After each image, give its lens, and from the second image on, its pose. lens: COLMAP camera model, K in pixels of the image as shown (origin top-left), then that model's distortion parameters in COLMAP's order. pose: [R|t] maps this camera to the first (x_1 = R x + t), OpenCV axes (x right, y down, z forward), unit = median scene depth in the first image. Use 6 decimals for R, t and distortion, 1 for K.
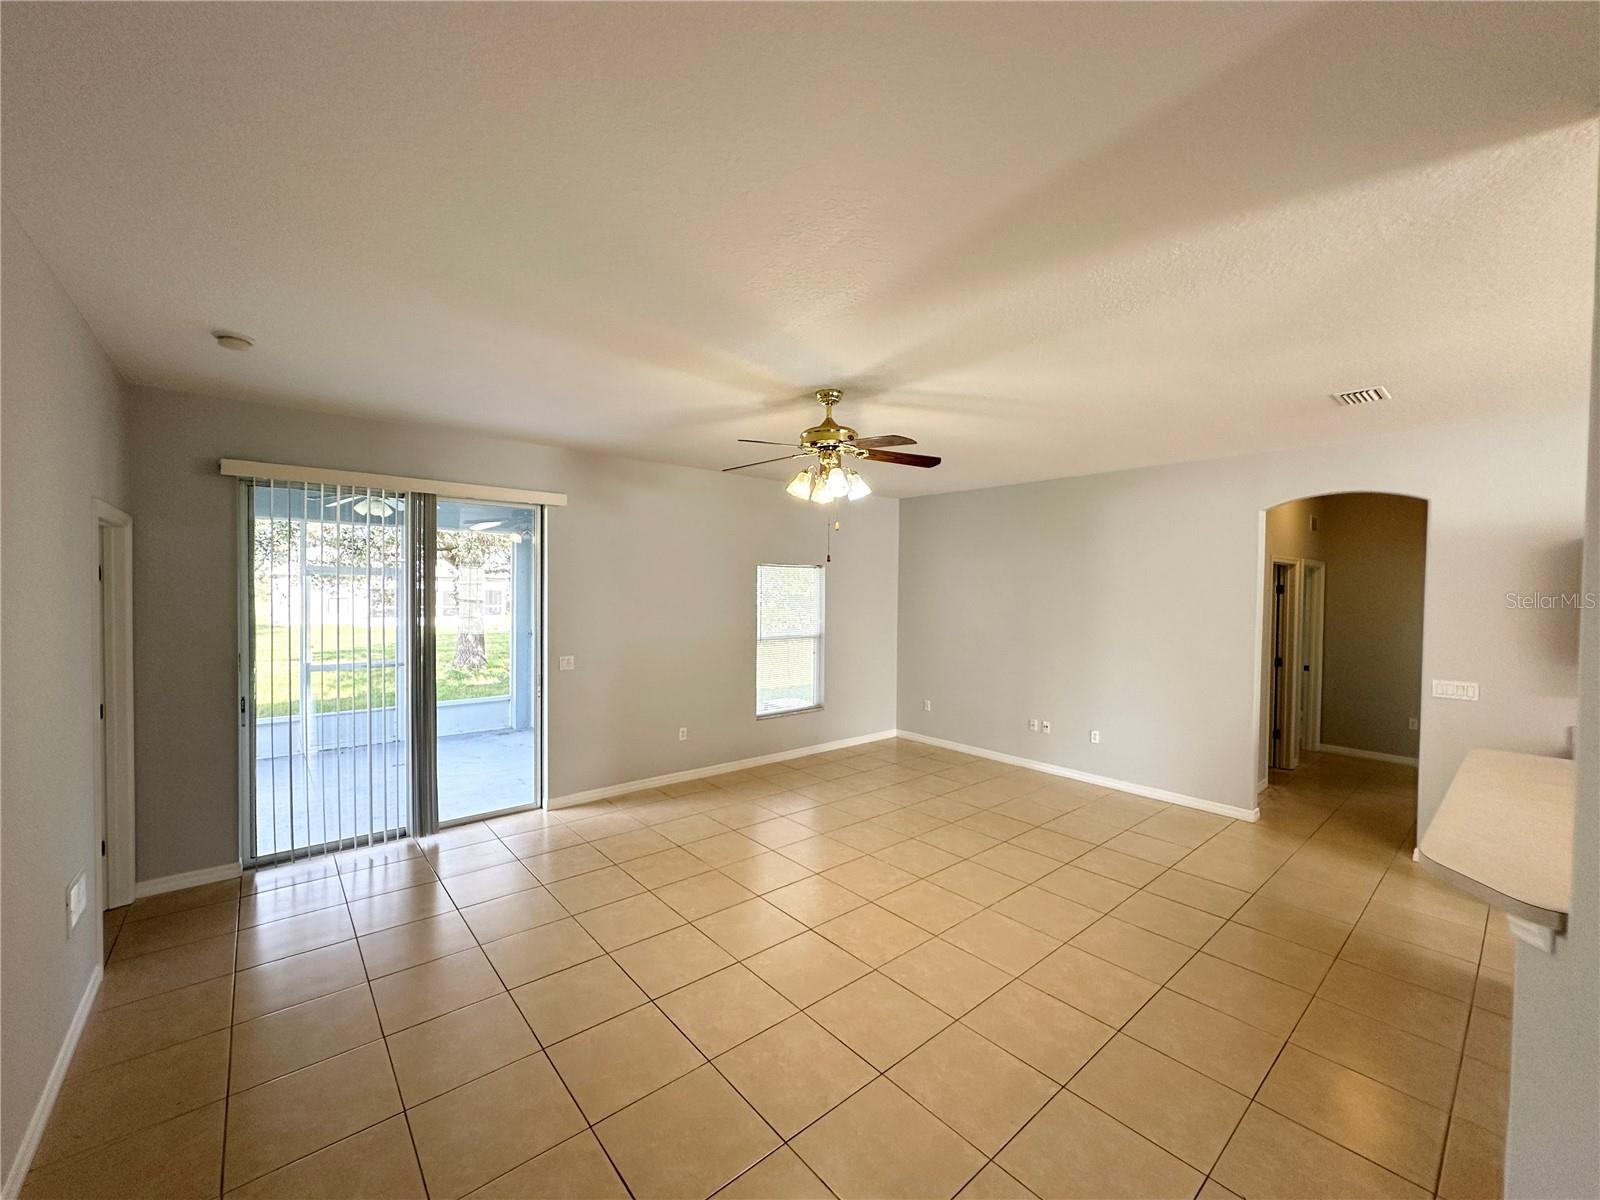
lens RADIAL K [[638.1, 0, 800.0], [0, 638.1, 600.0], [0, 0, 1]] dist [-0.000138, -0.000150]
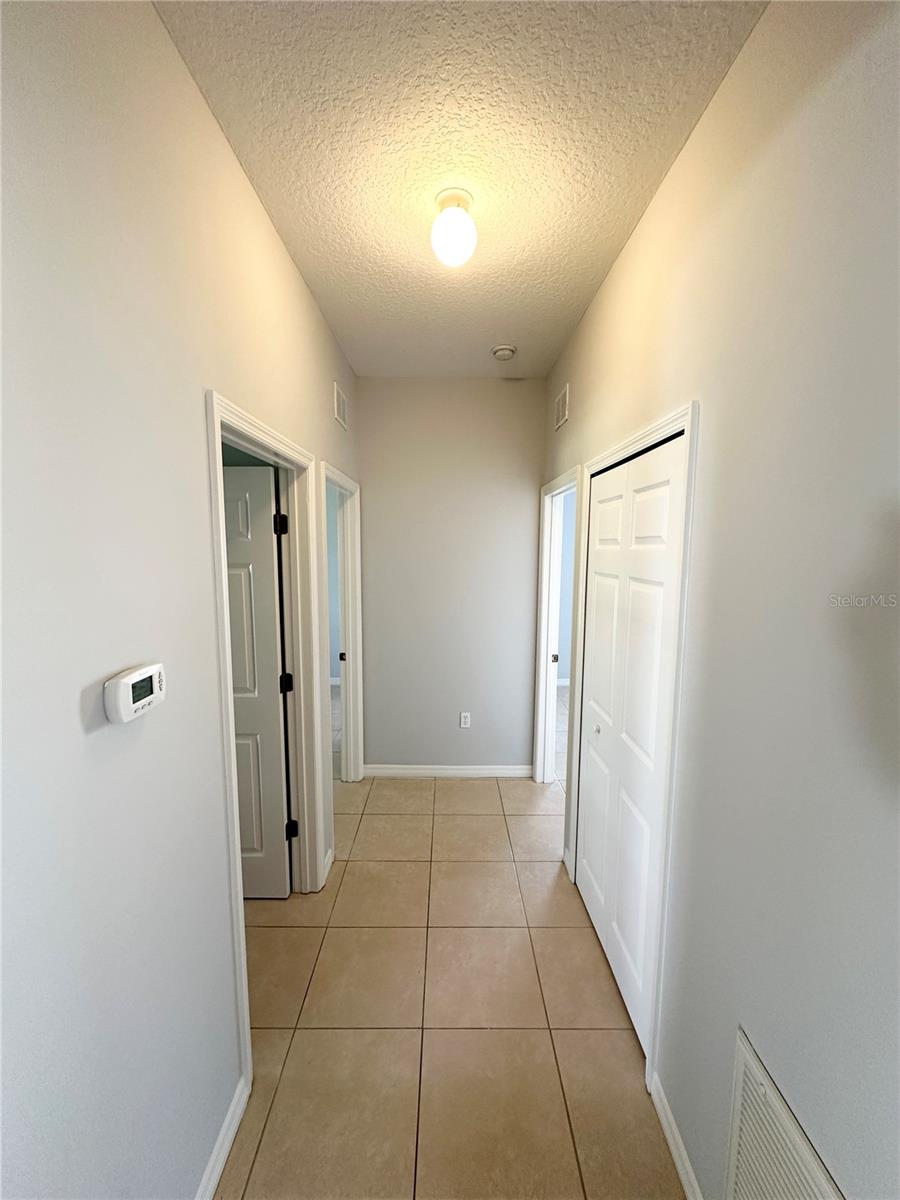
lens RADIAL K [[478.6, 0, 450.0], [0, 478.6, 600.0], [0, 0, 1]] dist [-0.000138, -0.000150]
pose [[0.645686, -0.092722, 0.757952, 0.552740], [0.015297, 0.993972, 0.108563, 0.001774], [-0.763449, -0.058503, 0.643212, 0.670804]]
